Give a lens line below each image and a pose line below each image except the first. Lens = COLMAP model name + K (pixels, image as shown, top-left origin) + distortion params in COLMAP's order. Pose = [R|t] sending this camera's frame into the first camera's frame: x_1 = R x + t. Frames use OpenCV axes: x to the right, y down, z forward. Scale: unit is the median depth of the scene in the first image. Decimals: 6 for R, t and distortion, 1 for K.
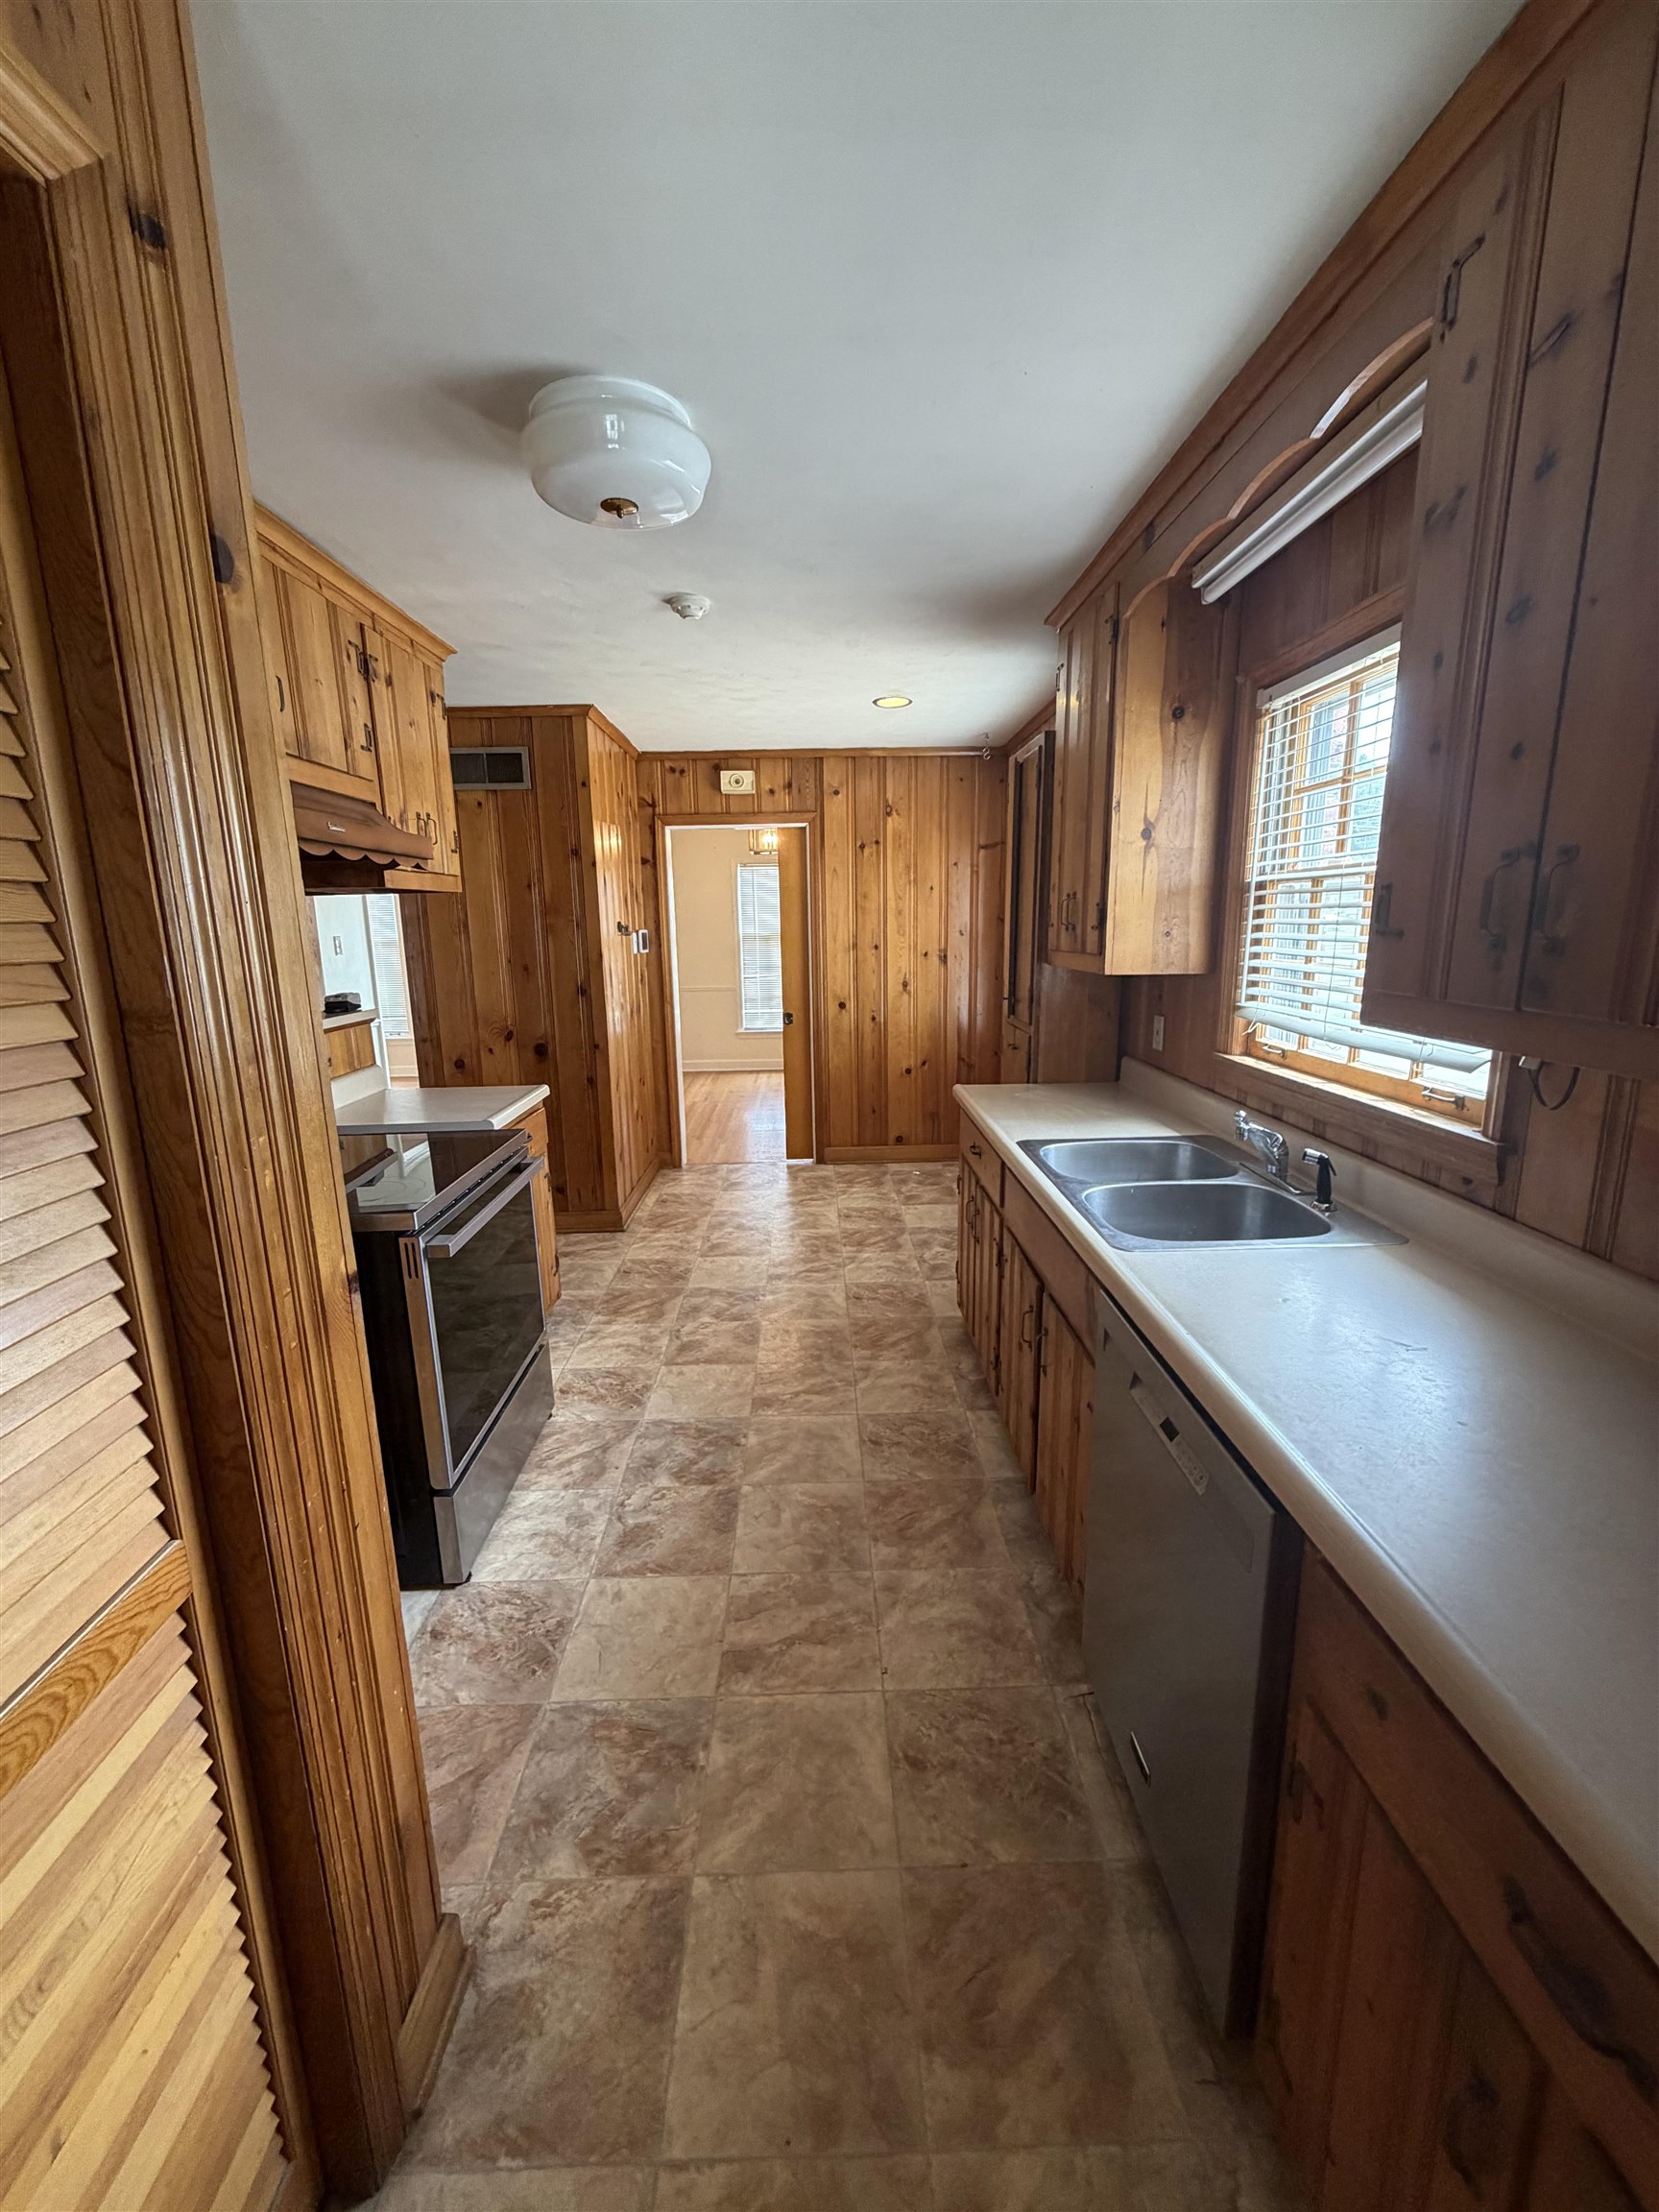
lens RADIAL K [[874.1, 0, 834.3], [0, 874.1, 1095.0], [0, 0, 1]] dist [0.001141, -0.002779]
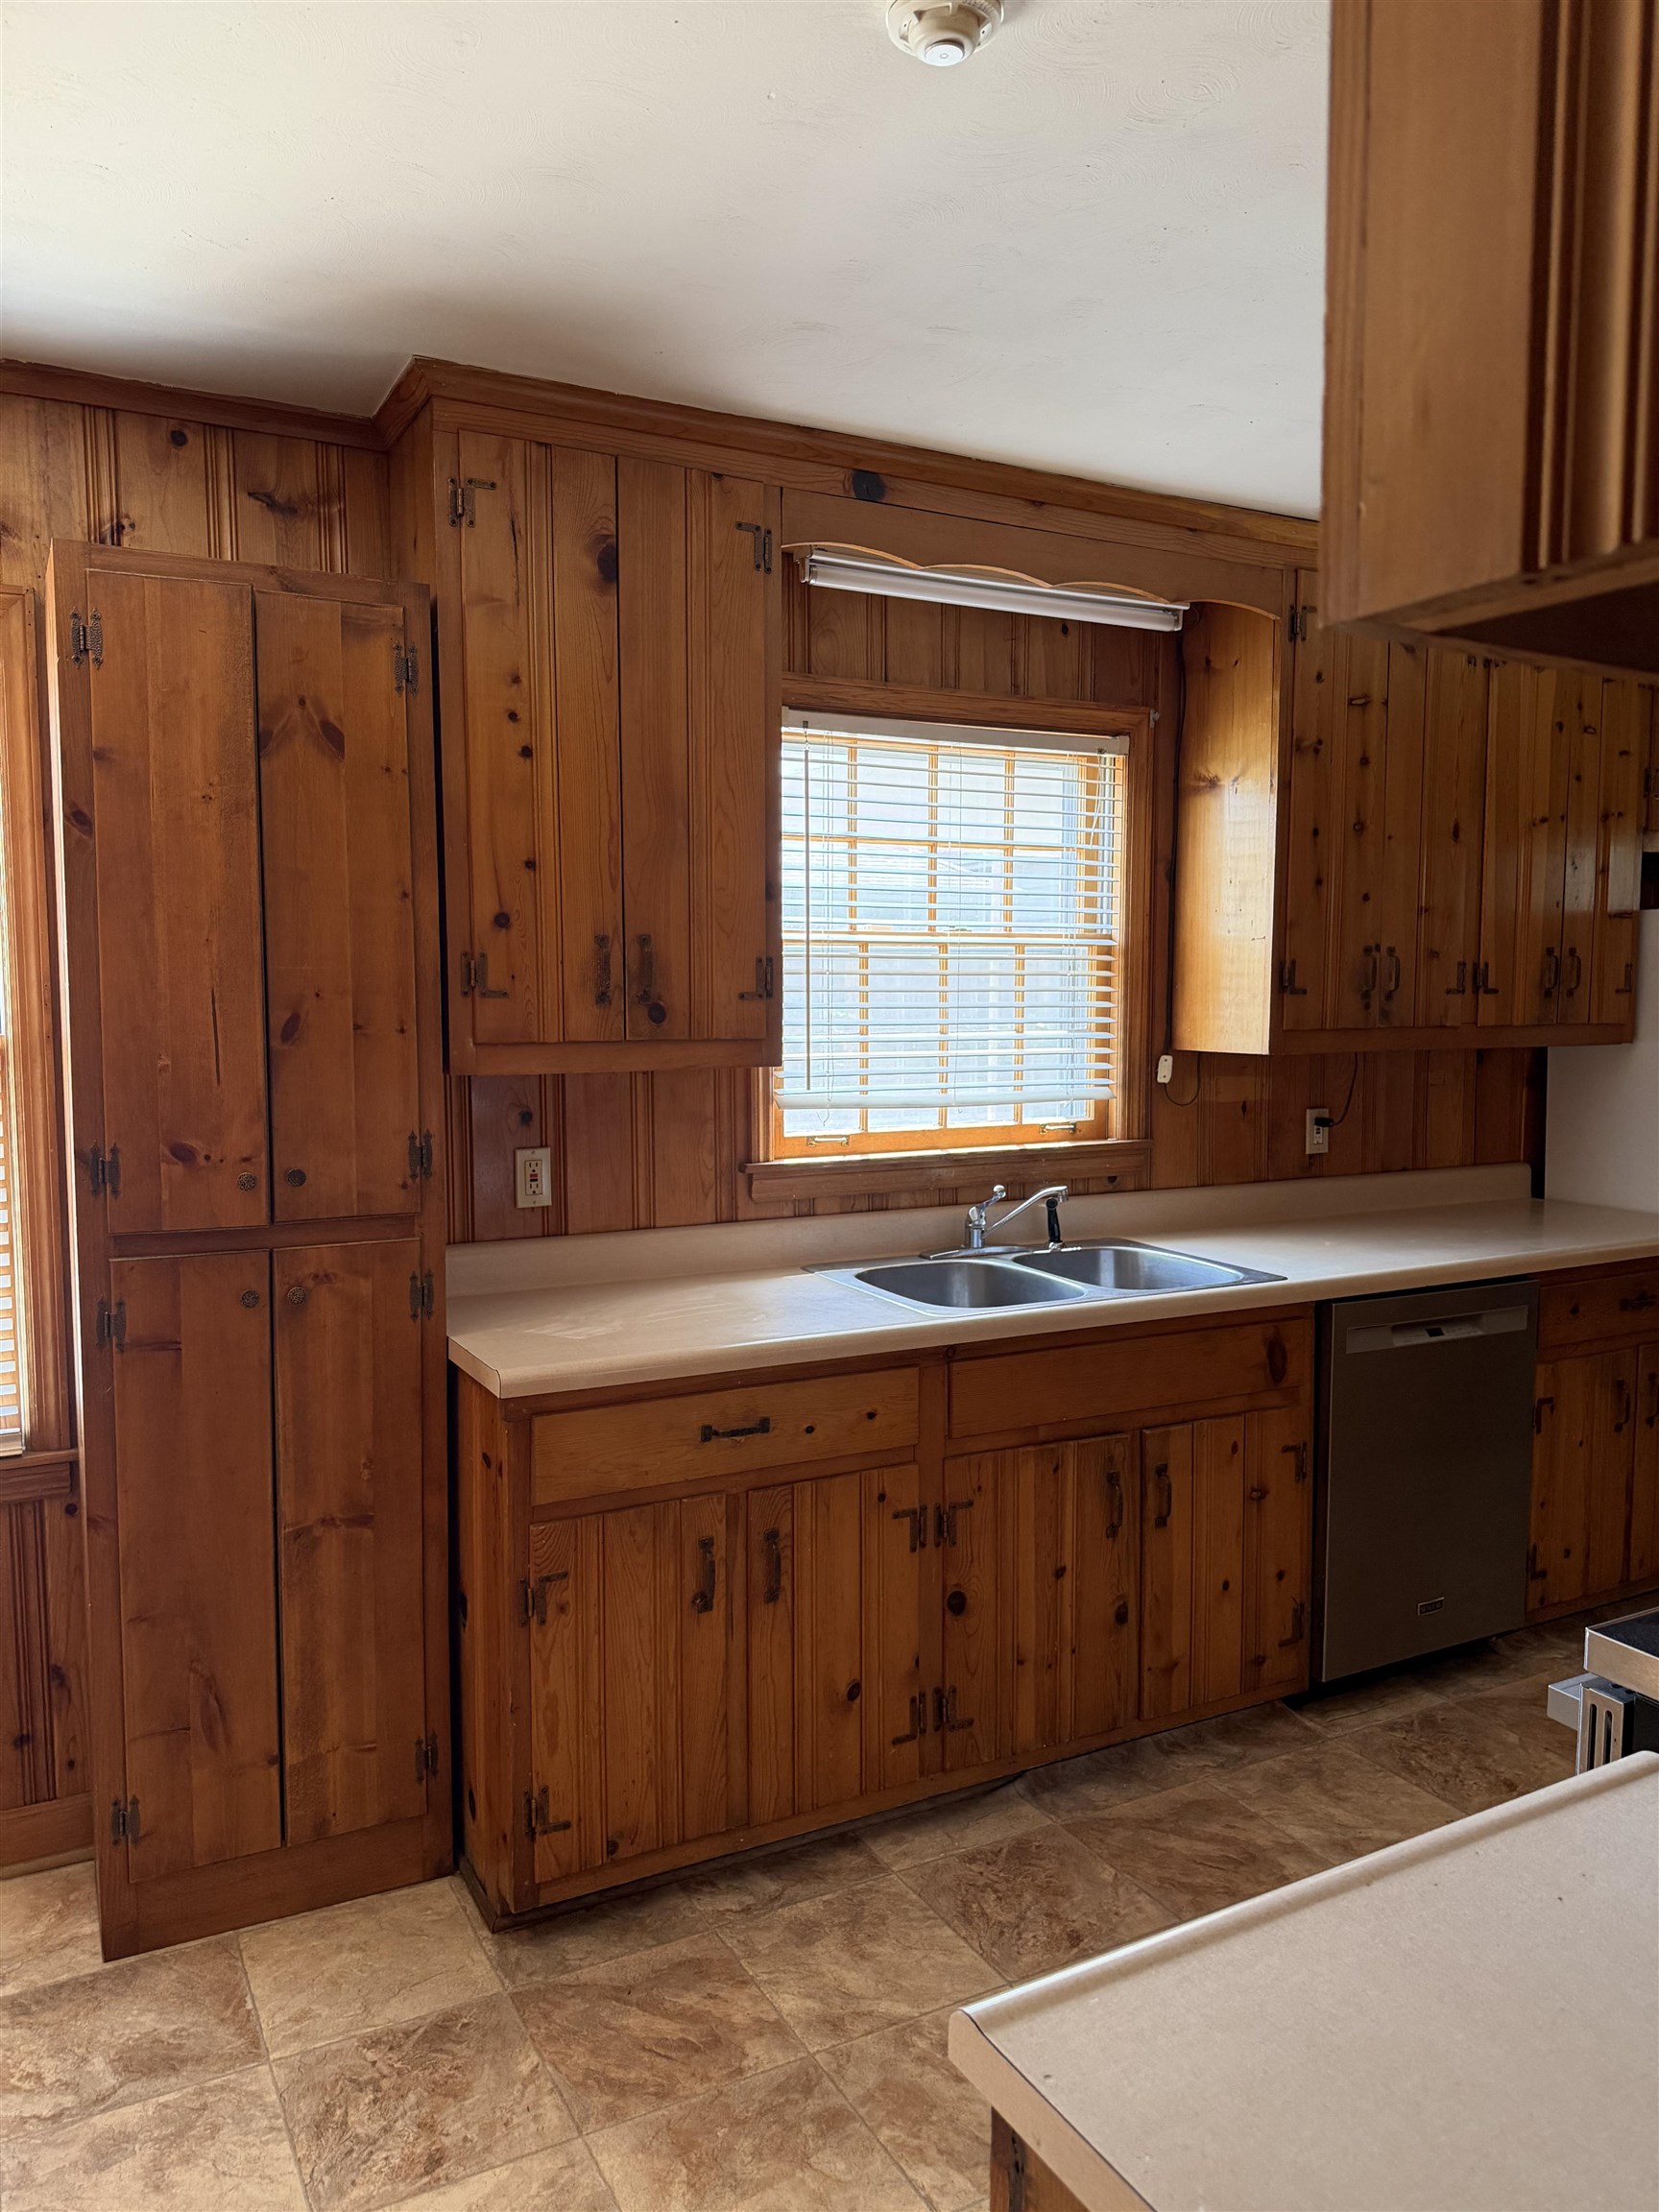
lens RADIAL K [[1575.6, 0, 819.3], [0, 1575.6, 1116.8], [0, 0, 1]] dist [0.092484, -0.105629]
pose [[-0.448859, -0.060245, 0.891569, -0.400722], [0.180624, 0.971014, 0.156548, -0.148881], [-0.875157, 0.231307, -0.424967, 0.791730]]
